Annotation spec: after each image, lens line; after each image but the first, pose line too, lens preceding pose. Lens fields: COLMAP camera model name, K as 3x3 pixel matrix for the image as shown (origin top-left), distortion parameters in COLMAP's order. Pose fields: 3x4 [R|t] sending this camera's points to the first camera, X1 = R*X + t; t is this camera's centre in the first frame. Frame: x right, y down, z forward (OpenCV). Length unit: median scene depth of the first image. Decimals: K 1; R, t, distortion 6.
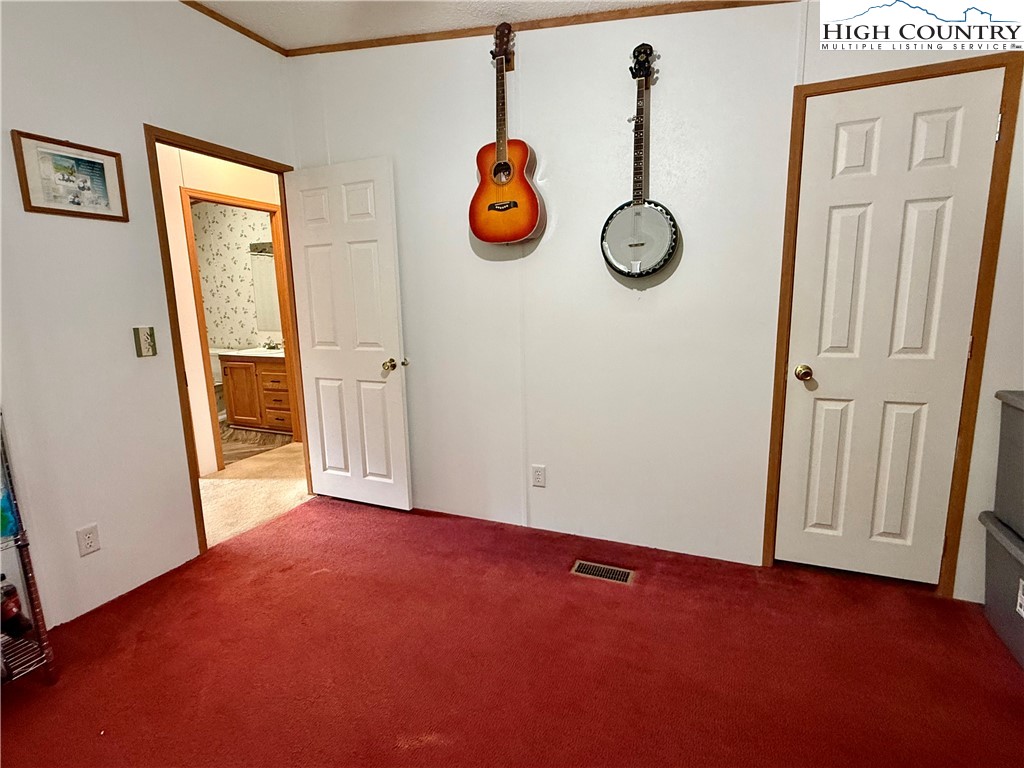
lens RADIAL K [[504.0, 0, 512.0], [0, 504.0, 382.7], [0, 0, 1]] dist [0.001263, 0.001028]
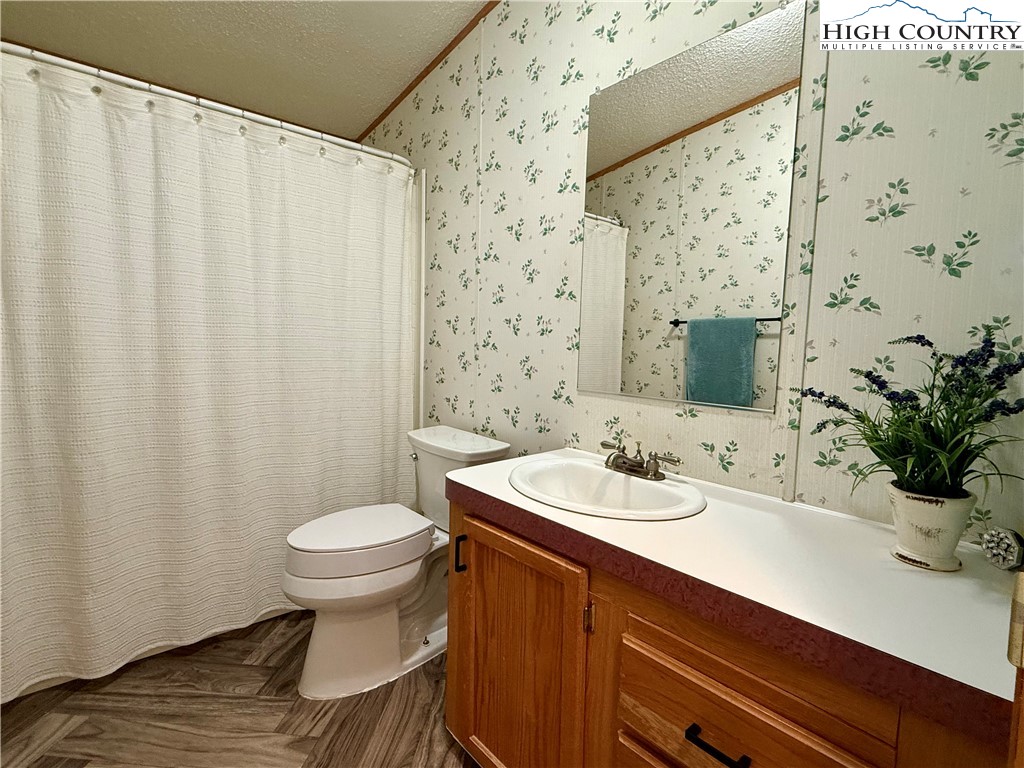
lens RADIAL K [[504.0, 0, 513.7], [0, 504.0, 383.6], [0, 0, 1]] dist [0.001263, 0.001028]
pose [[0.894494, 0.075881, -0.440592, -0.408566], [-0.116661, 0.990965, -0.066177, -0.084617], [0.431590, 0.110595, 0.895265, 0.720456]]
